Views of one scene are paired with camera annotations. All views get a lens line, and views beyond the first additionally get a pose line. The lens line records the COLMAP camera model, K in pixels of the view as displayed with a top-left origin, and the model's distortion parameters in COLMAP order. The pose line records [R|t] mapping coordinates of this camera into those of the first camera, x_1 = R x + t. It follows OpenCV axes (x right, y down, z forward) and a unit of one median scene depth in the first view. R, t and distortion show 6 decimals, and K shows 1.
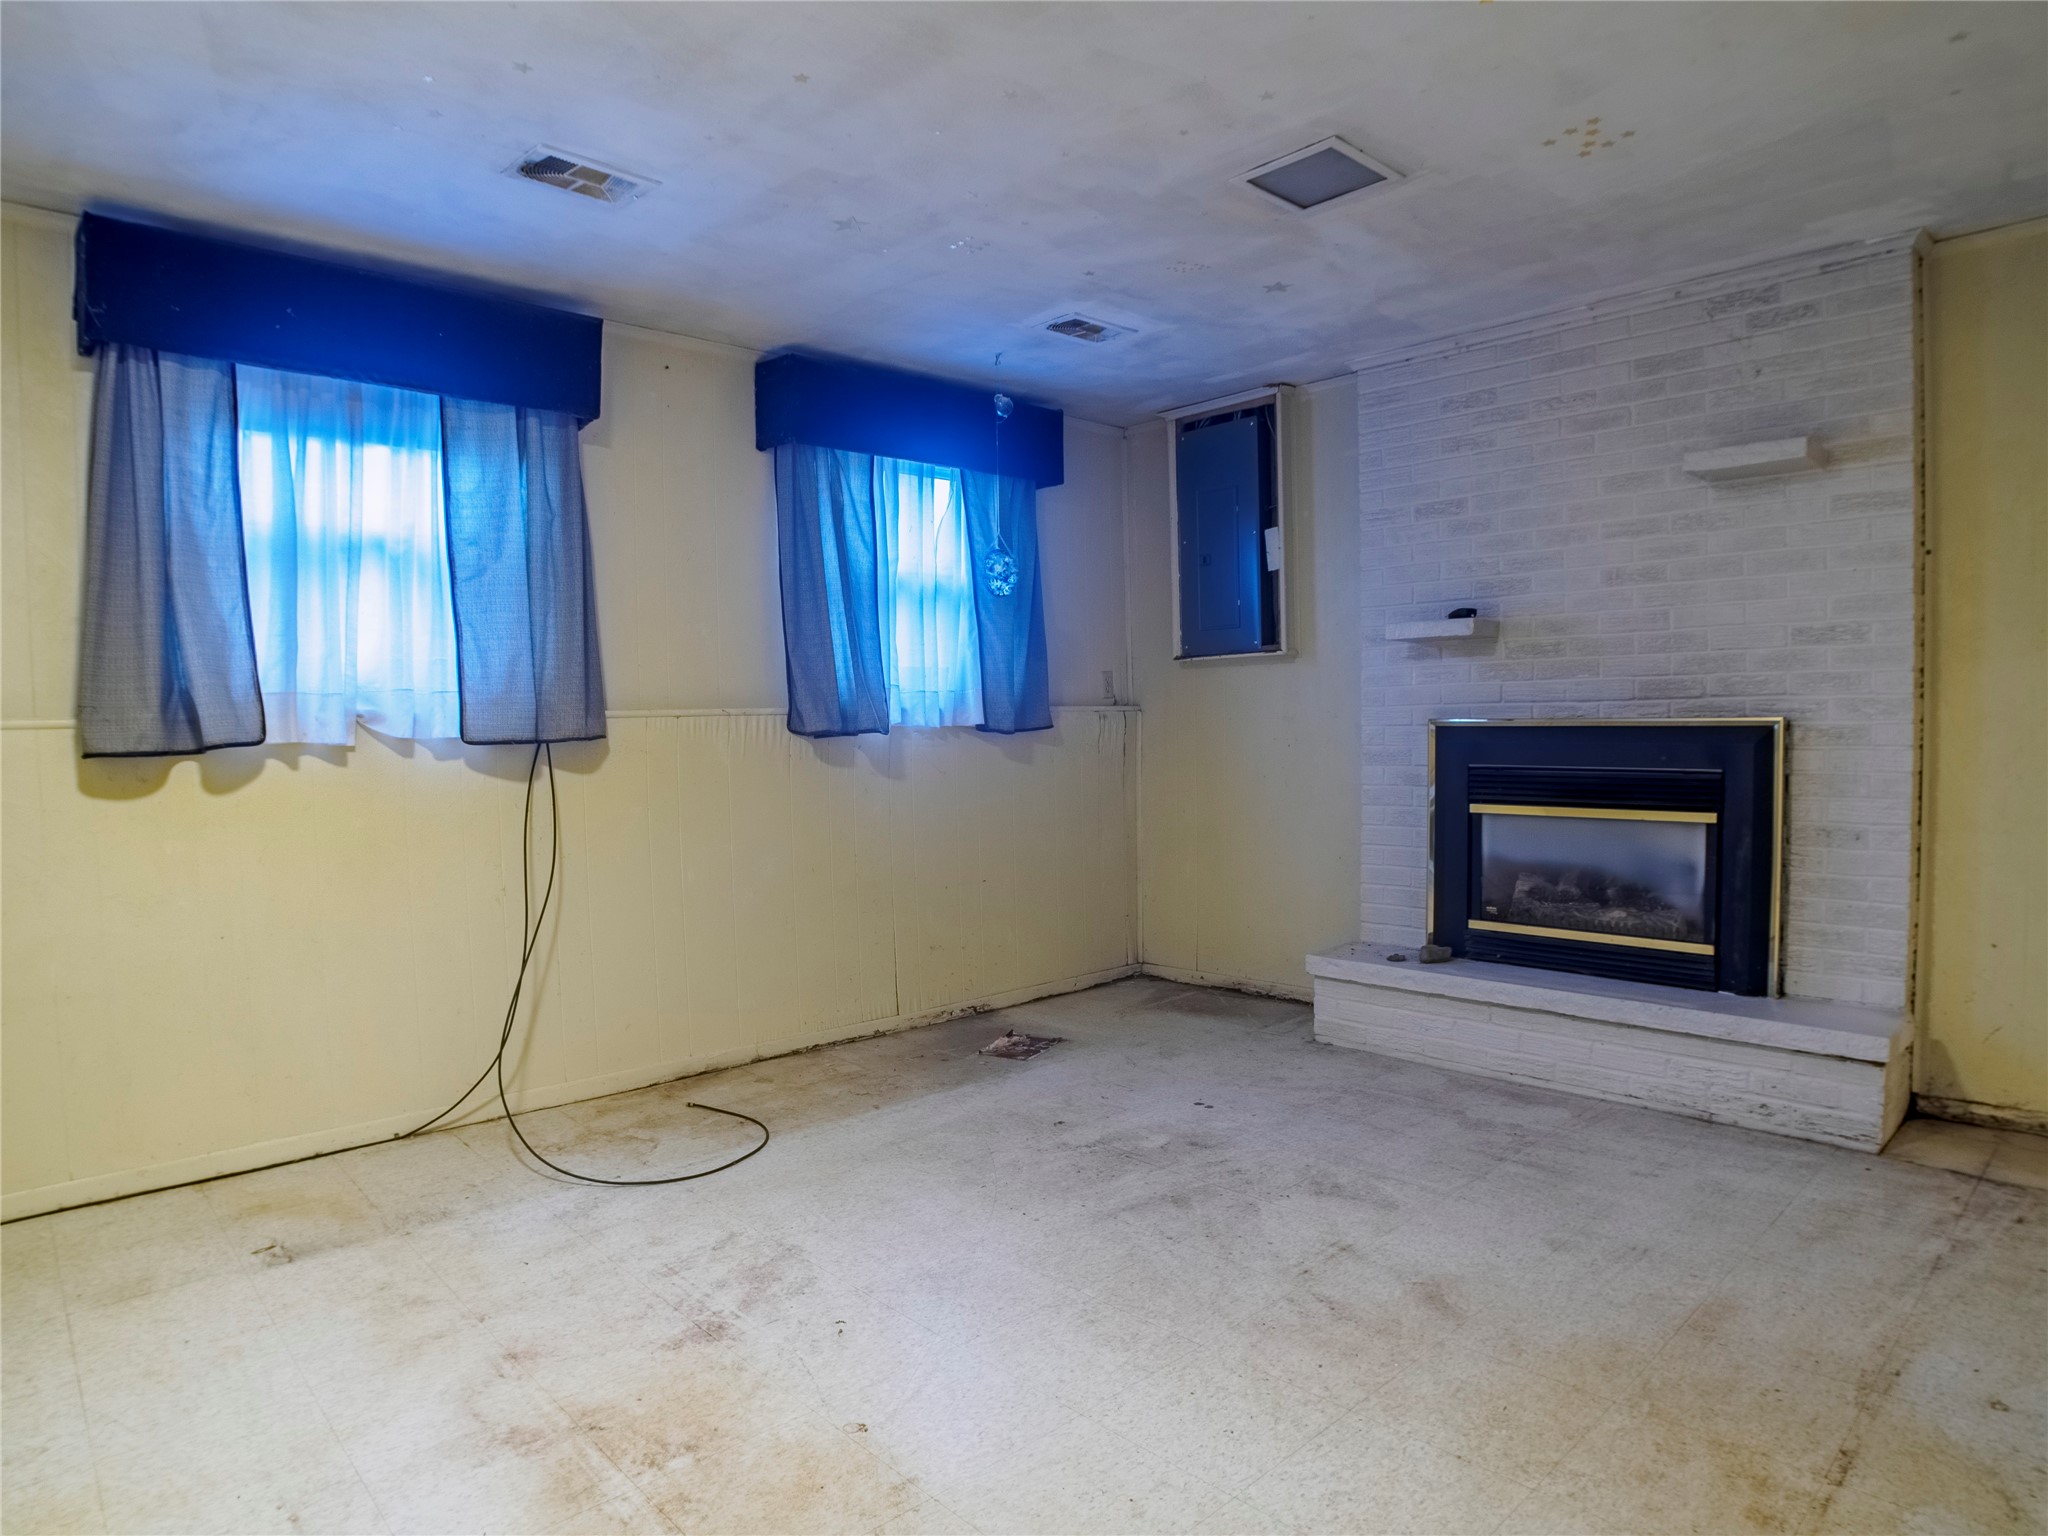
lens RADIAL K [[1250.7, 0, 1036.5], [0, 1250.7, 787.1], [0, 0, 1]] dist [-0.137133, 0.057660]
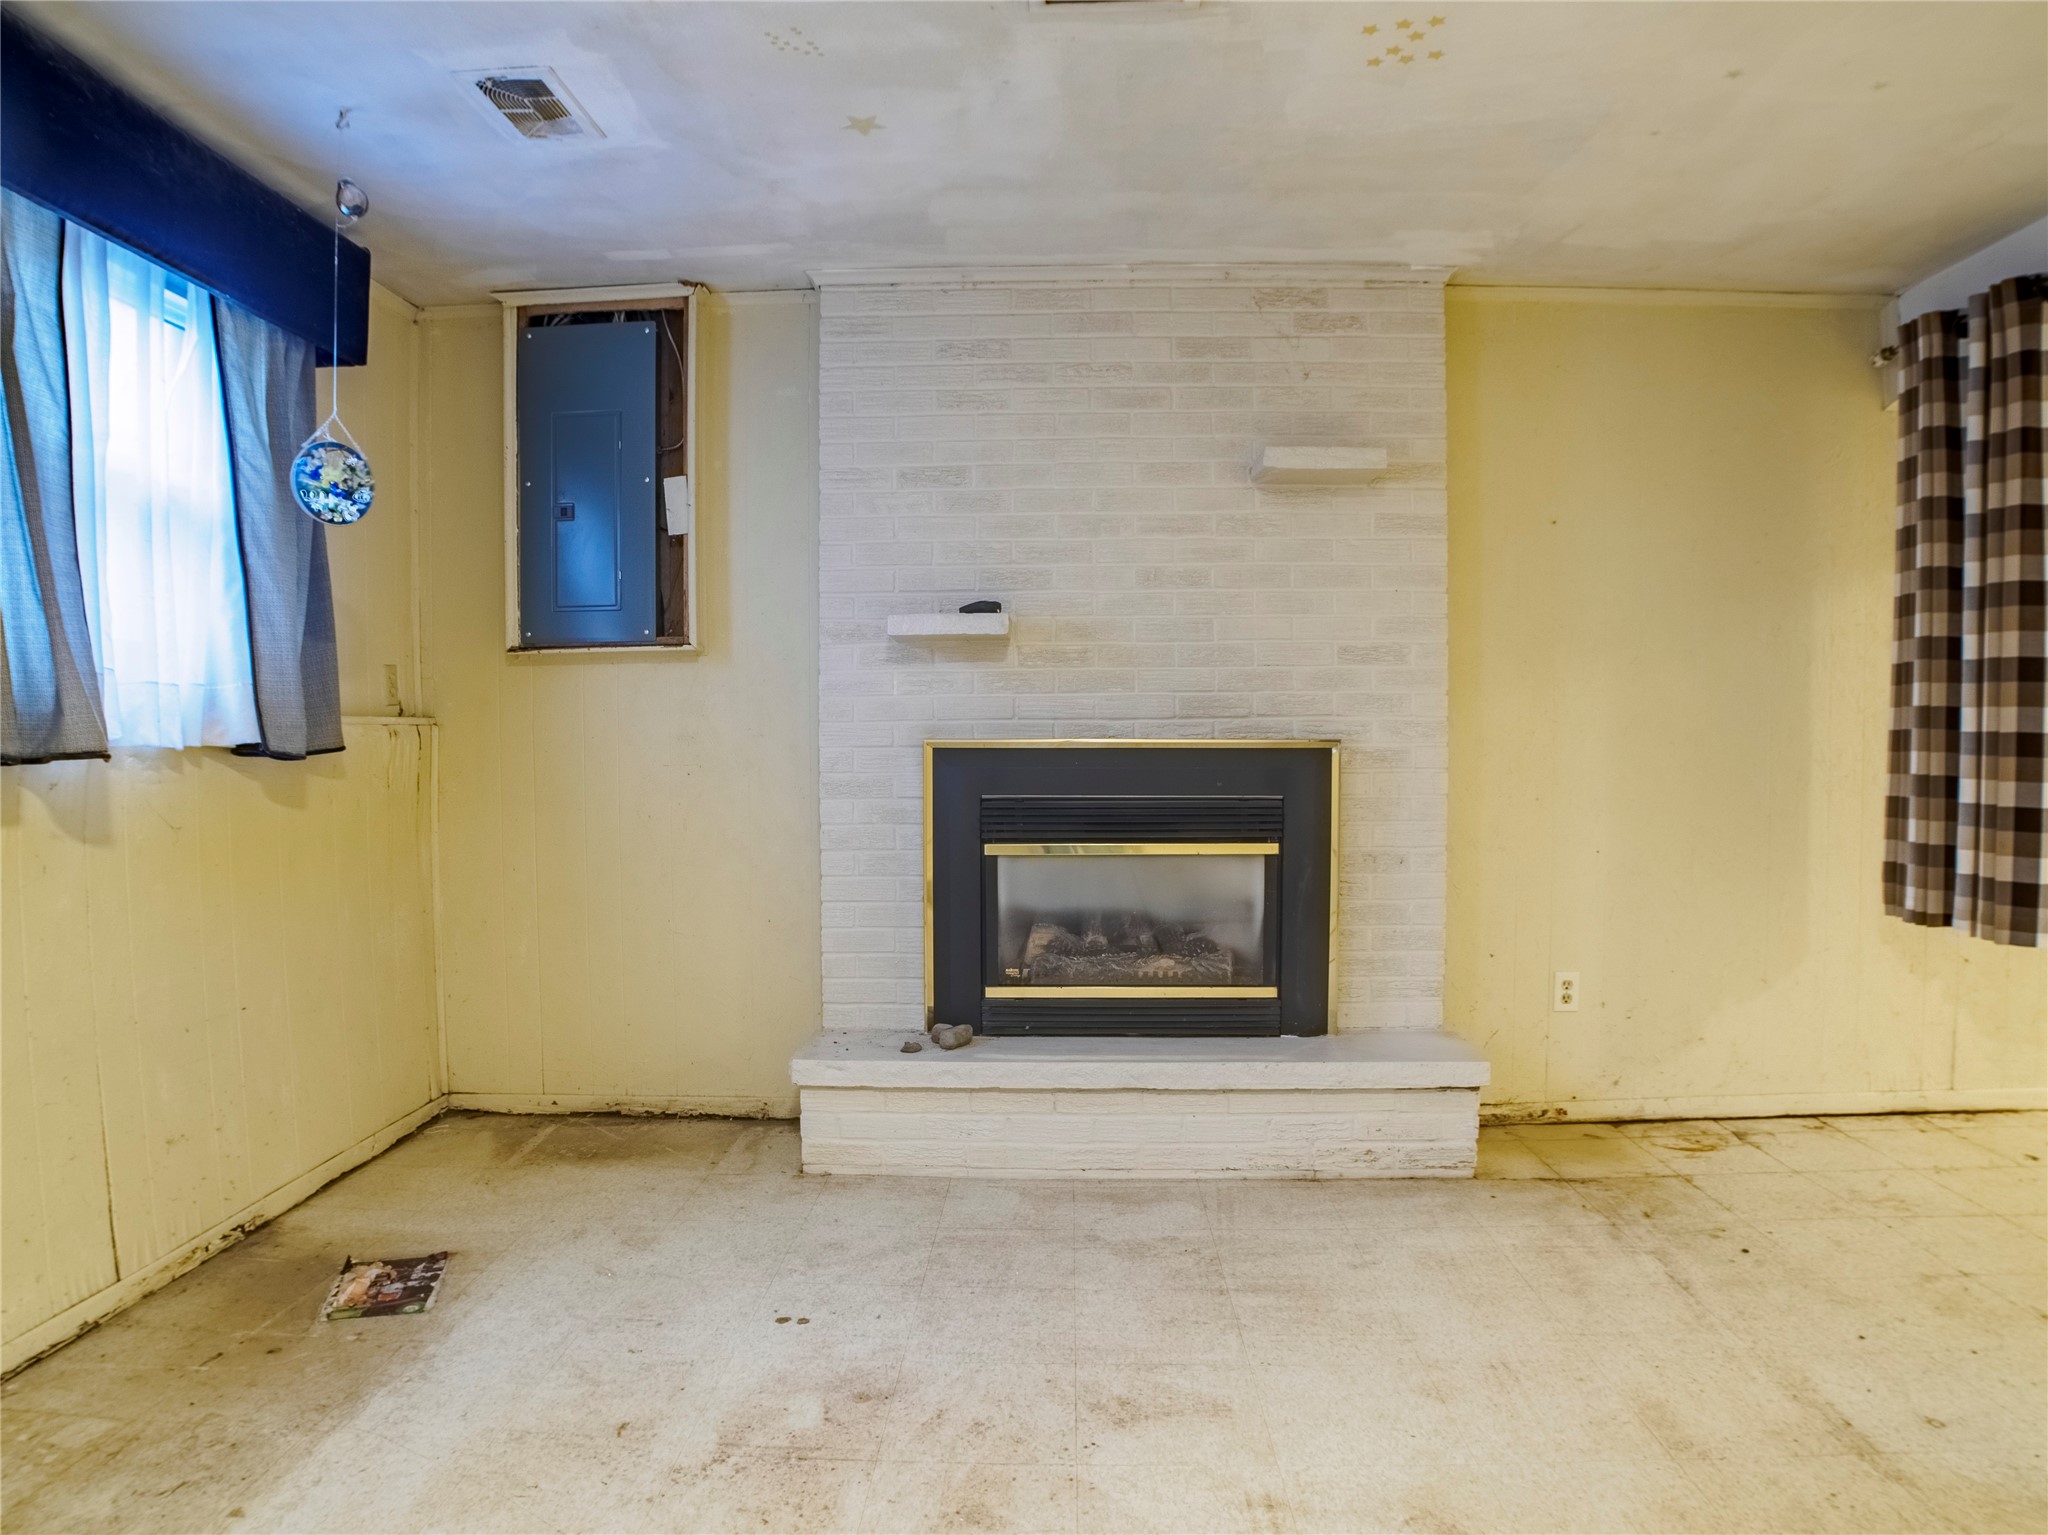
lens RADIAL K [[1250.7, 0, 1036.5], [0, 1250.7, 786.6], [0, 0, 1]] dist [-0.137133, 0.057660]
pose [[0.703350, -0.015977, 0.710664, -0.215330], [0.029122, 0.999556, -0.006350, -0.018764], [-0.710247, 0.025162, 0.703502, 0.415777]]
